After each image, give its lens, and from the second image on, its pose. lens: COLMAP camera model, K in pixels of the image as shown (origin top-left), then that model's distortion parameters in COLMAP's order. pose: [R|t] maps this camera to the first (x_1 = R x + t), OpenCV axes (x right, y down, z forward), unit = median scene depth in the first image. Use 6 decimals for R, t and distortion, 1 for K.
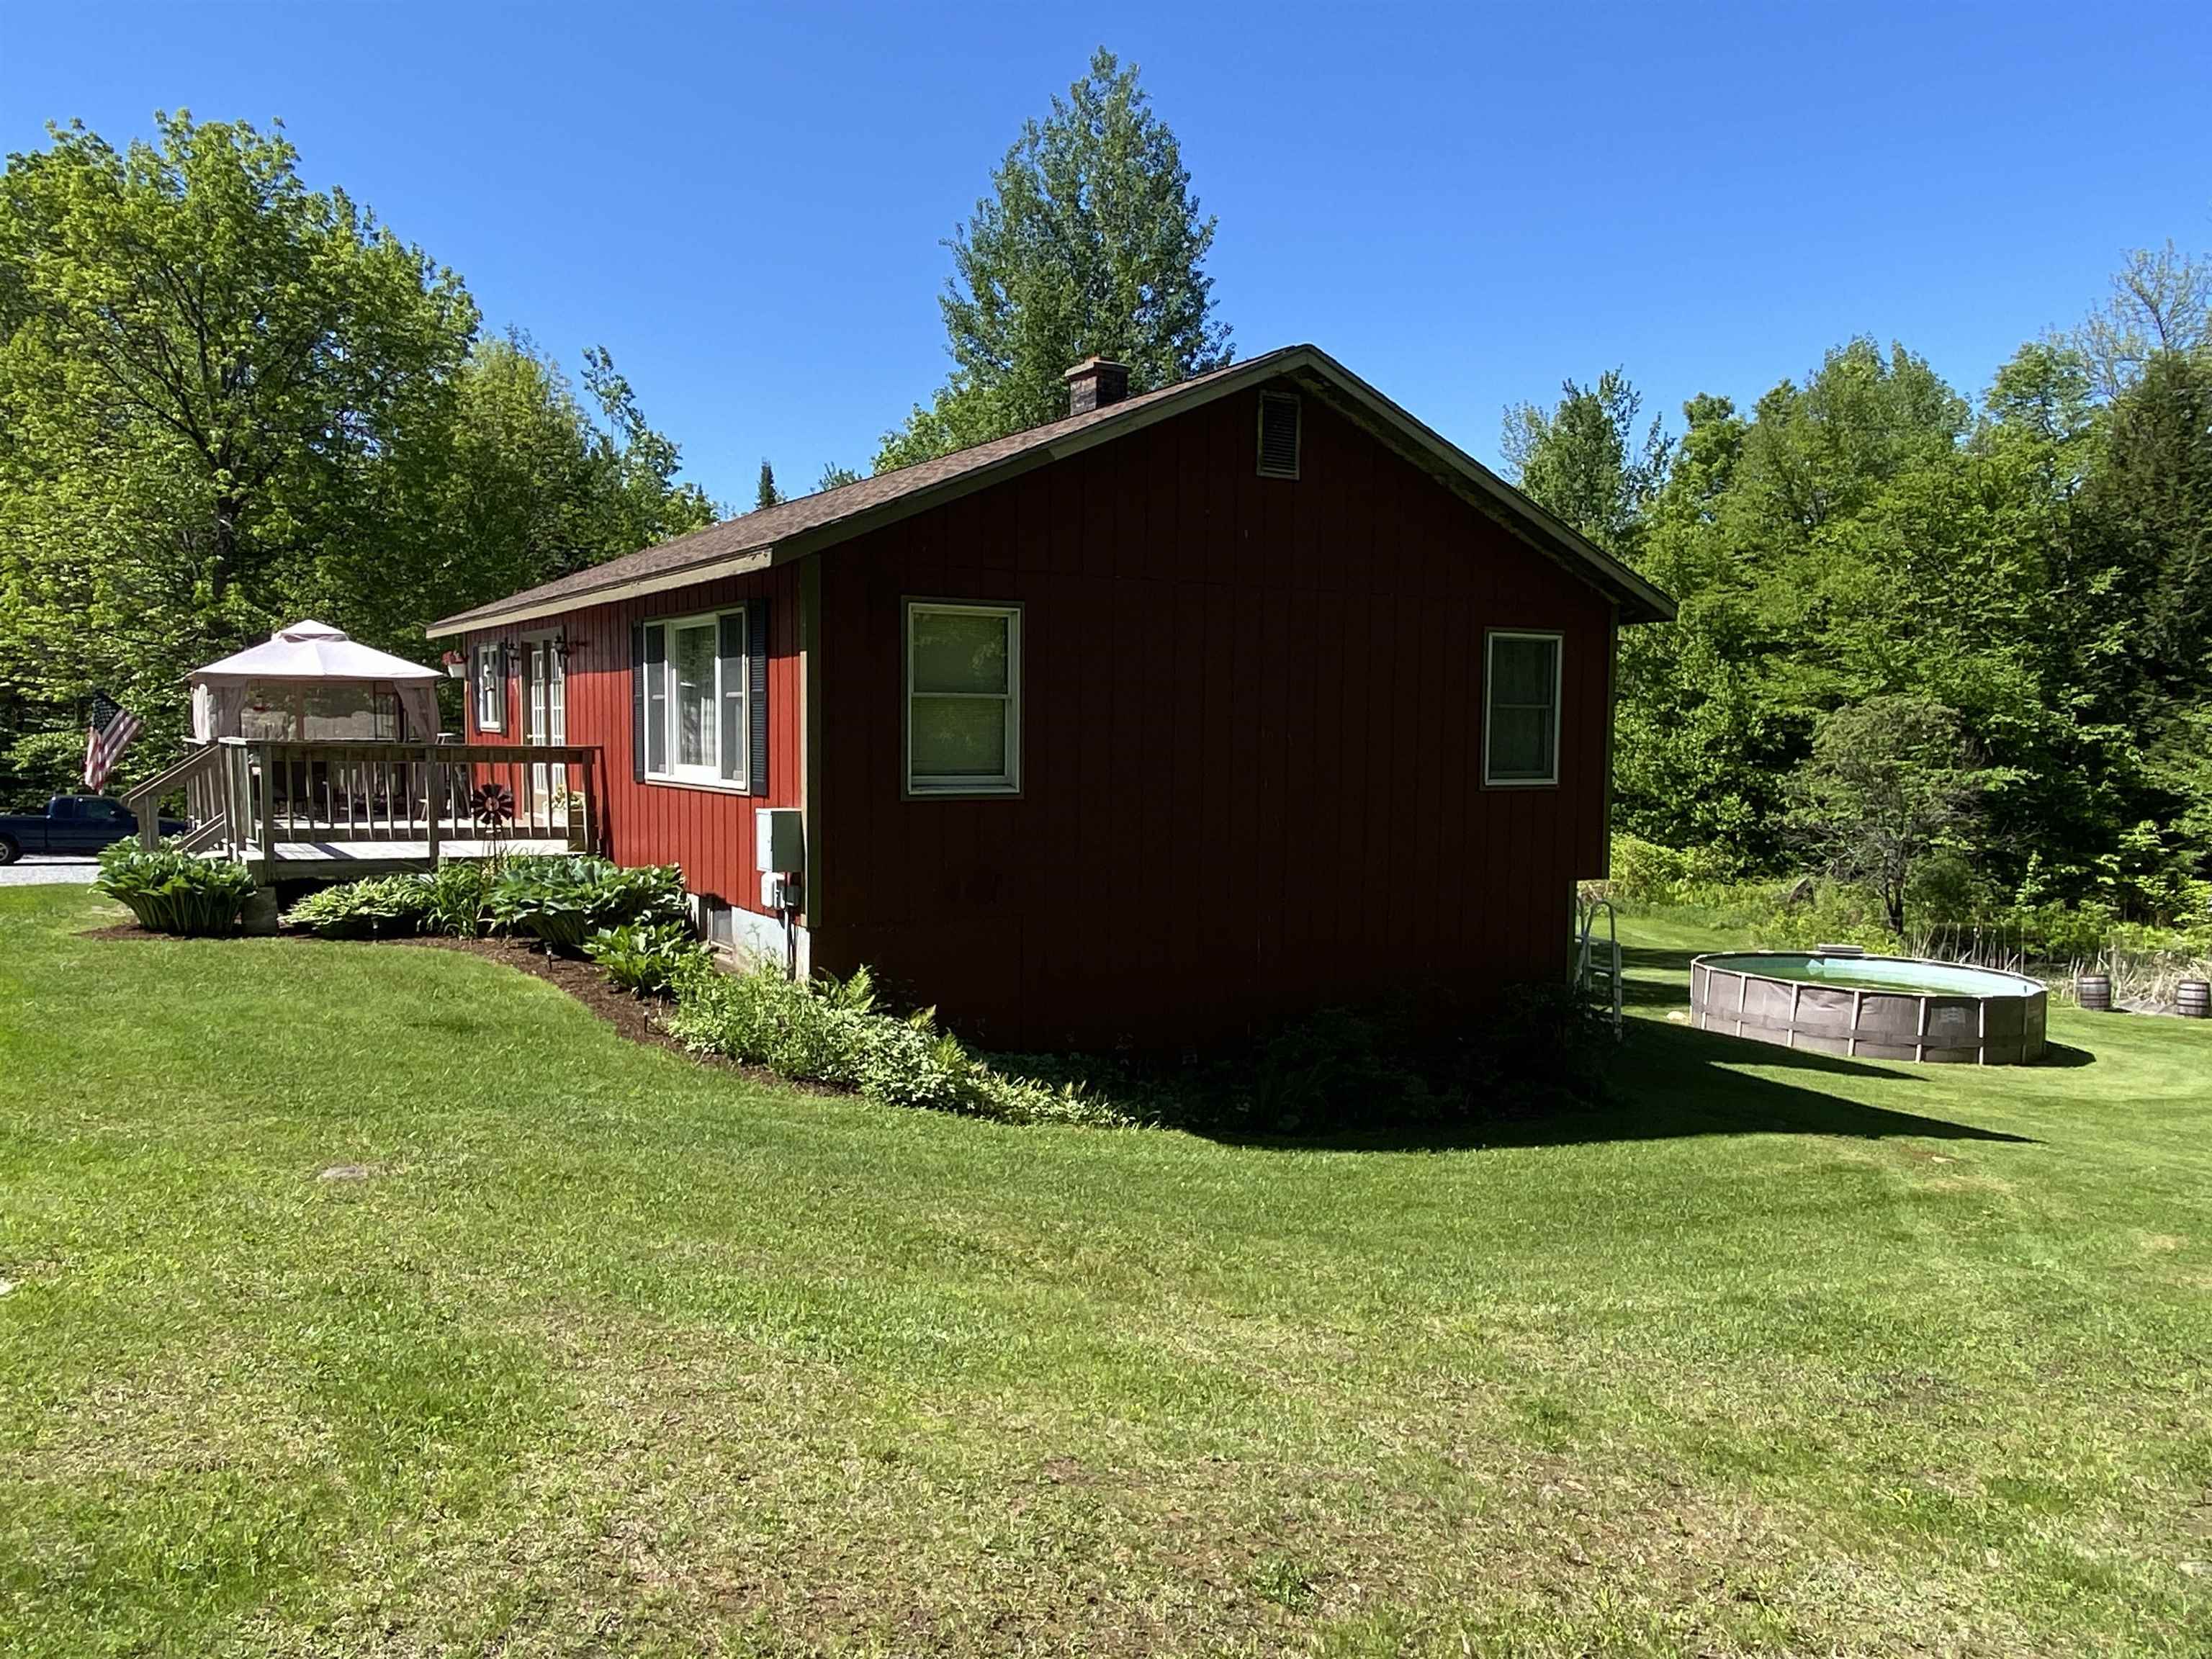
lens RADIAL K [[1507.4, 0, 1106.0], [0, 1507.4, 829.5], [0, 0, 1]] dist [0.058930, 0.003771]
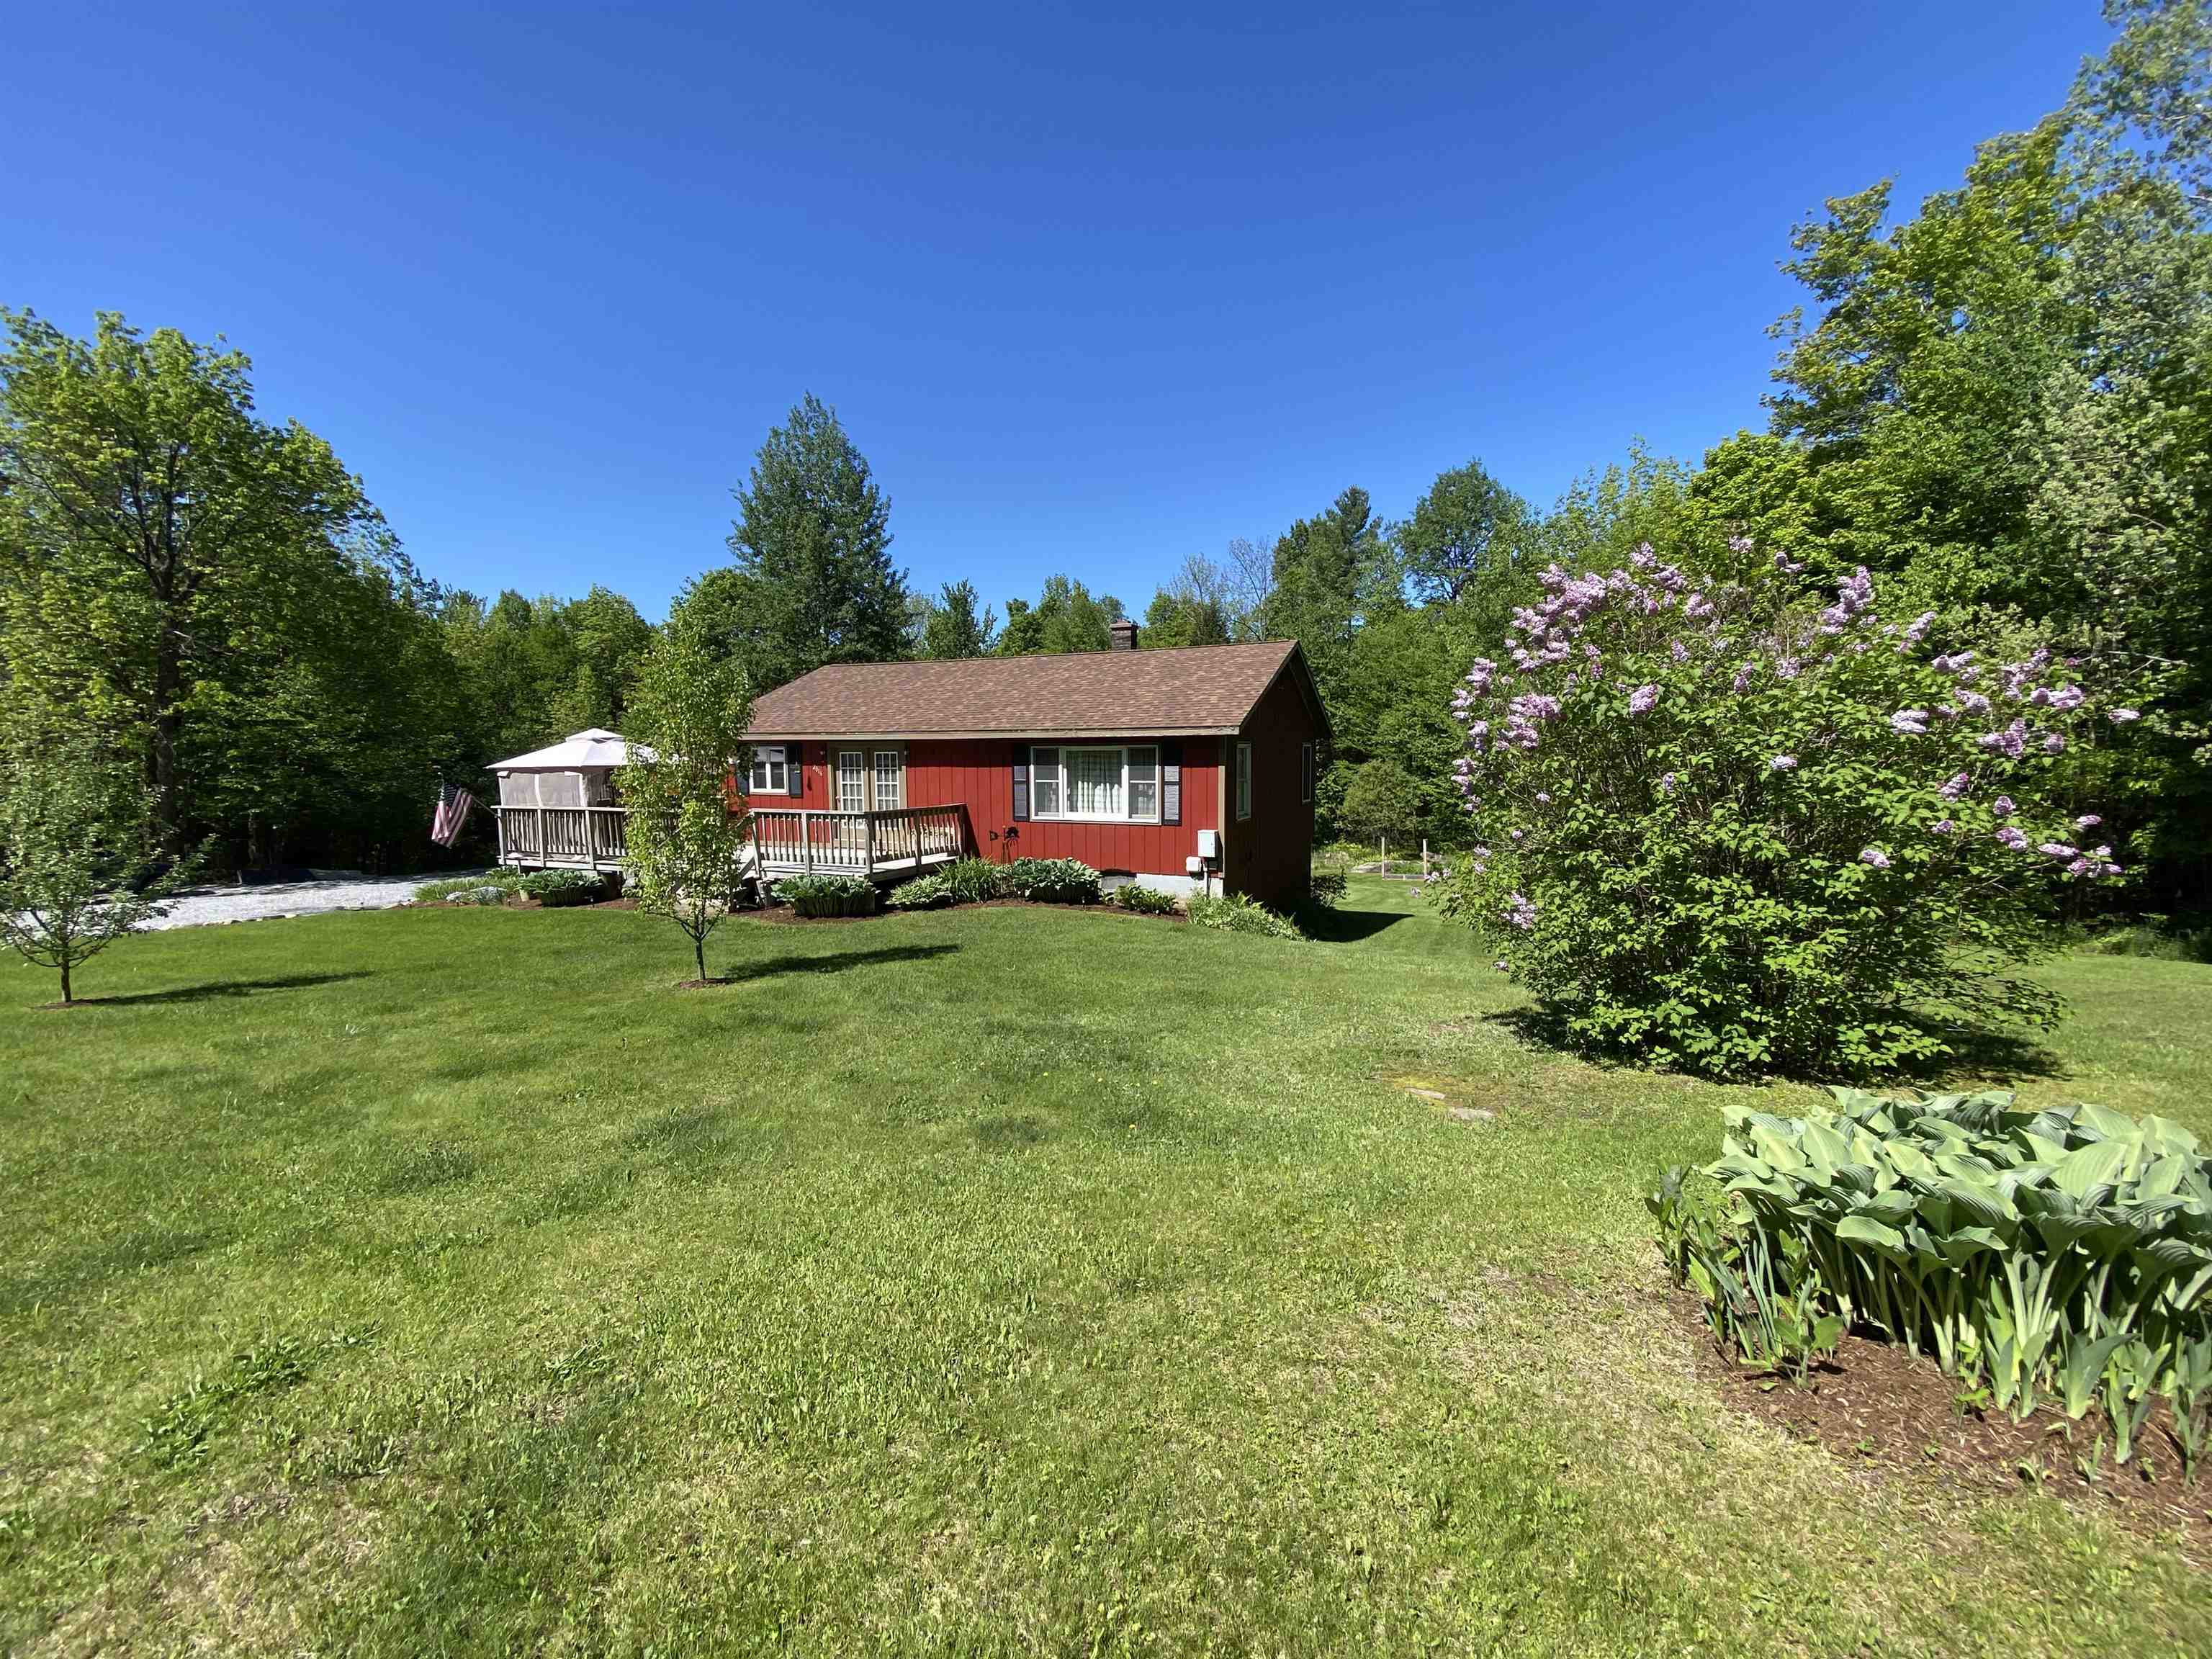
lens RADIAL K [[869.9, 0, 1092.1], [0, 869.9, 824.4], [0, 0, 1]] dist [0.001025, -0.000002]
pose [[0.850356, -0.049663, 0.523859, -0.891080], [0.047292, 0.998720, 0.017914, -0.045289], [-0.524078, 0.009541, 0.851617, -0.078640]]
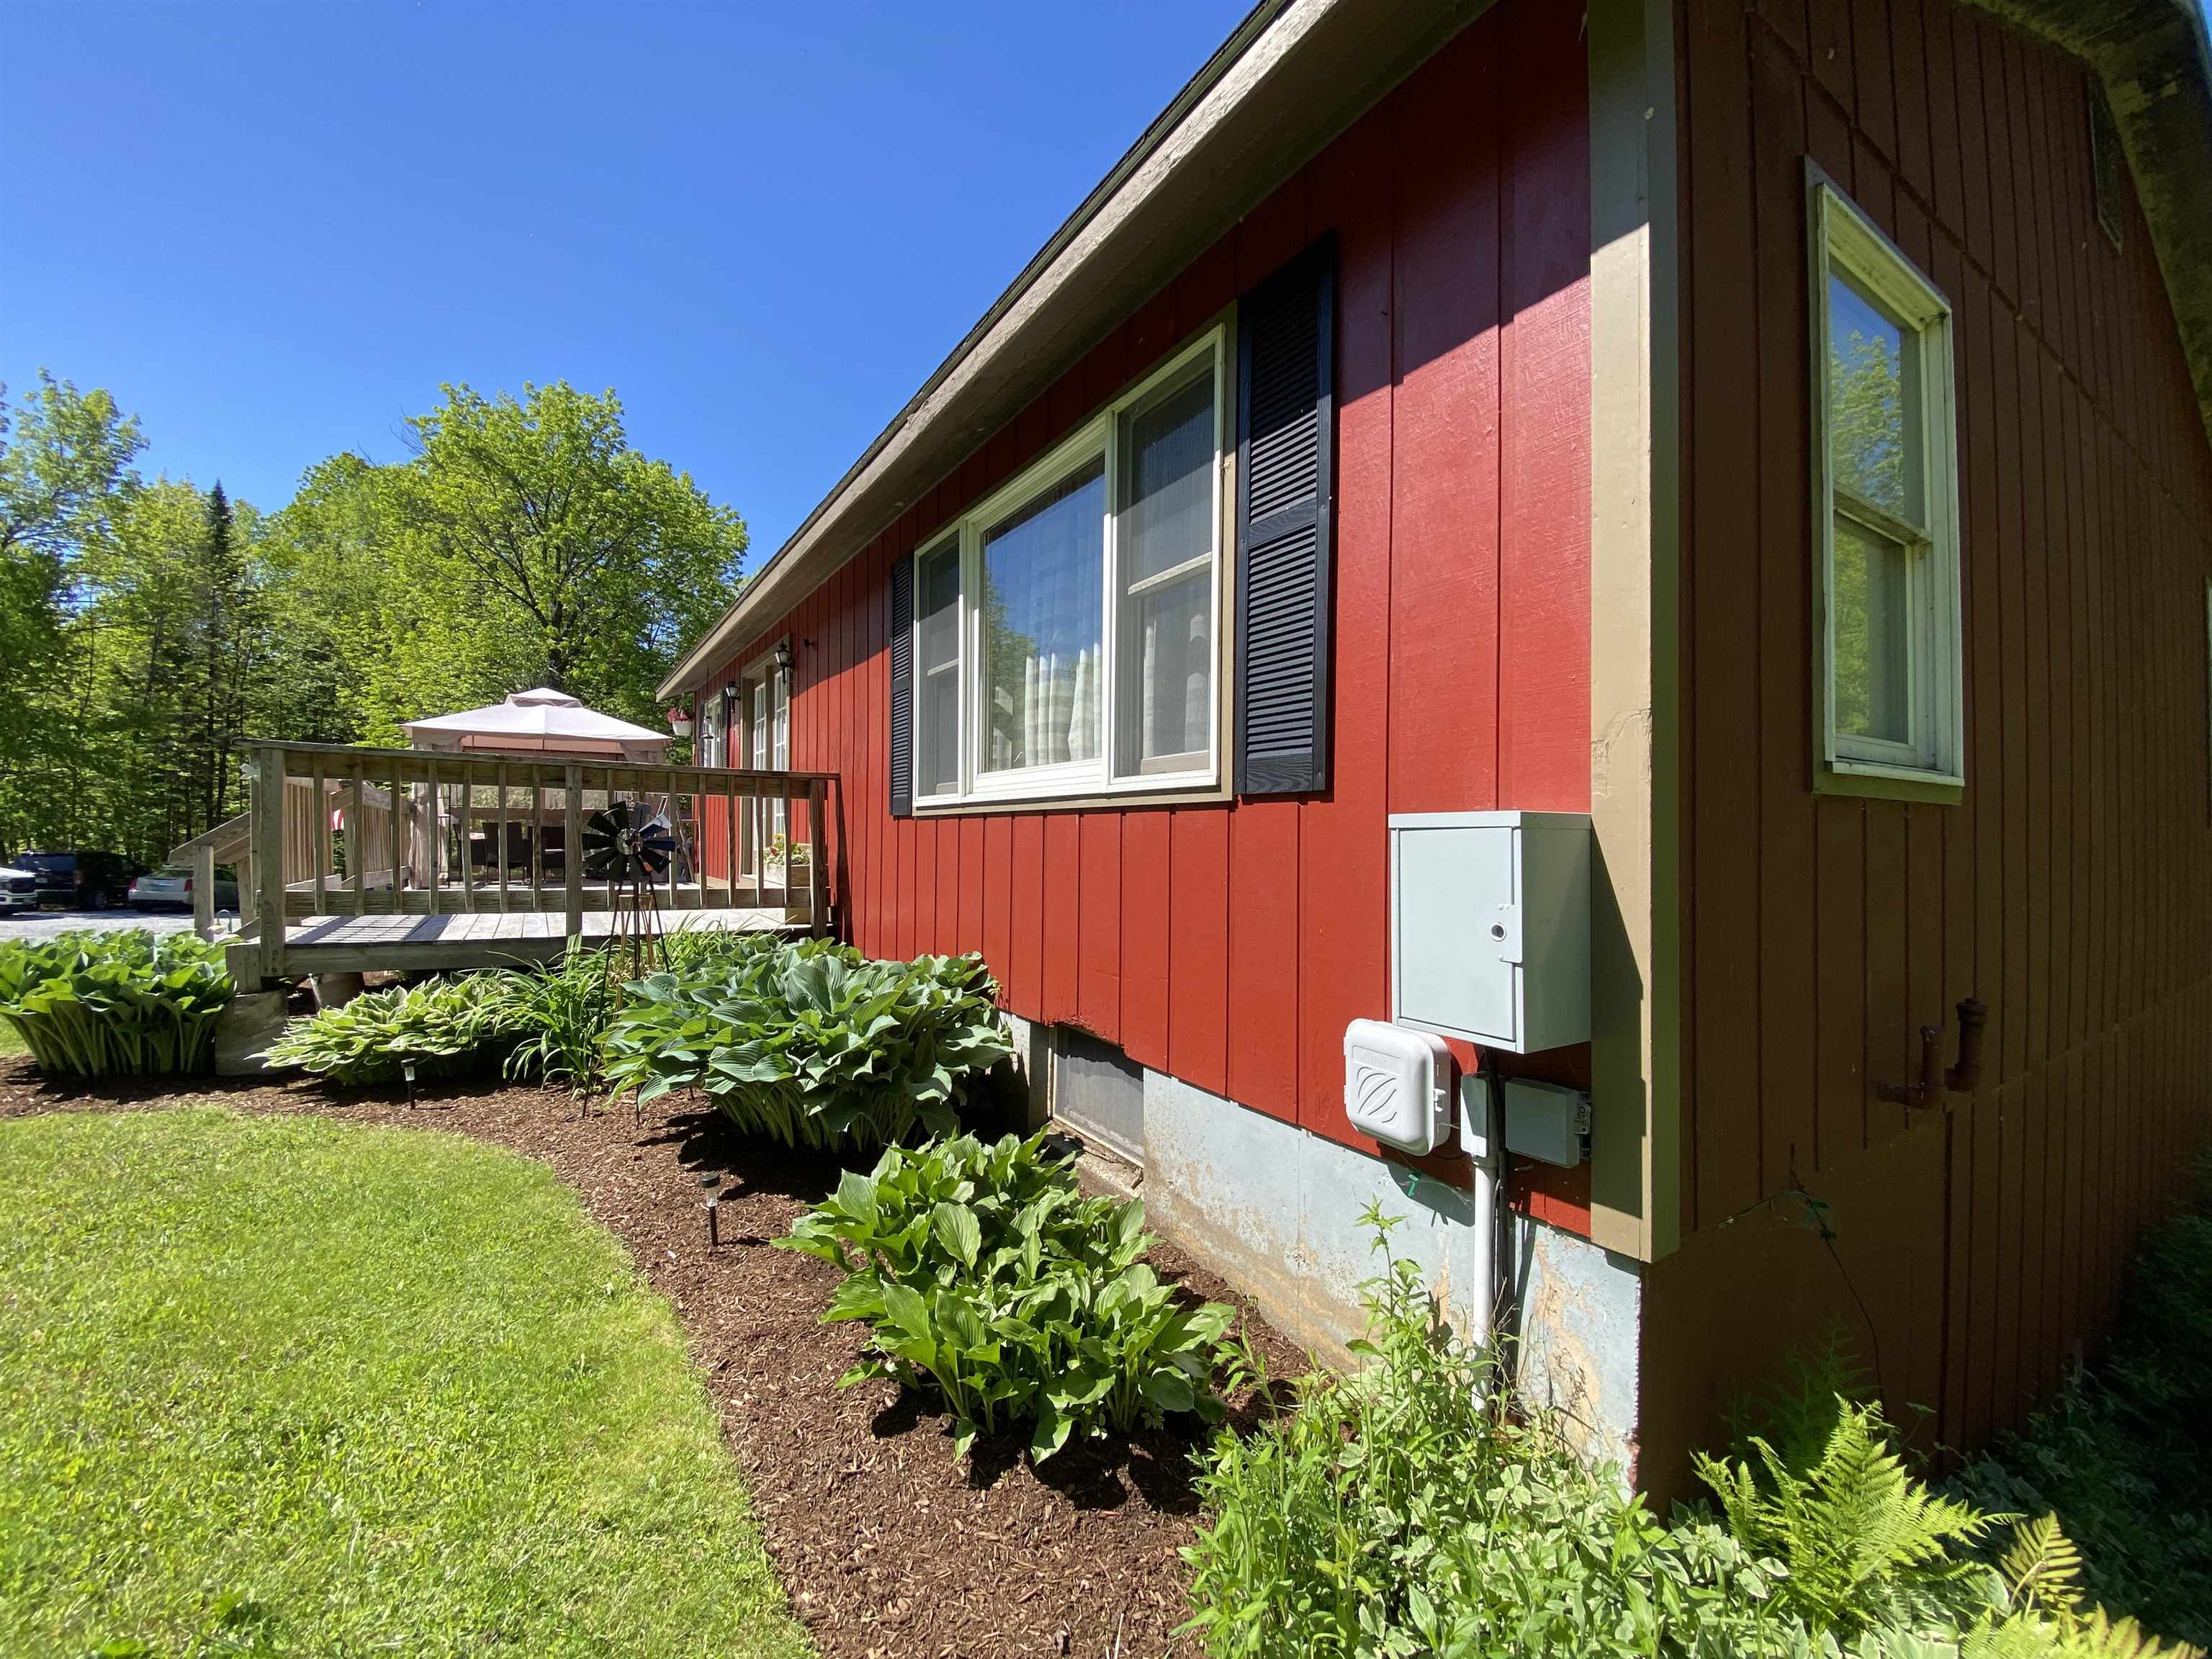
lens RADIAL K [[879.0, 0, 1109.9], [0, 879.0, 816.4], [0, 0, 1]] dist [0.035446, -0.000069]
pose [[0.999993, -0.000546, -0.003755, -0.229609], [0.000202, 0.995846, -0.091055, 0.002177], [0.003789, 0.091053, 0.995839, 0.667726]]
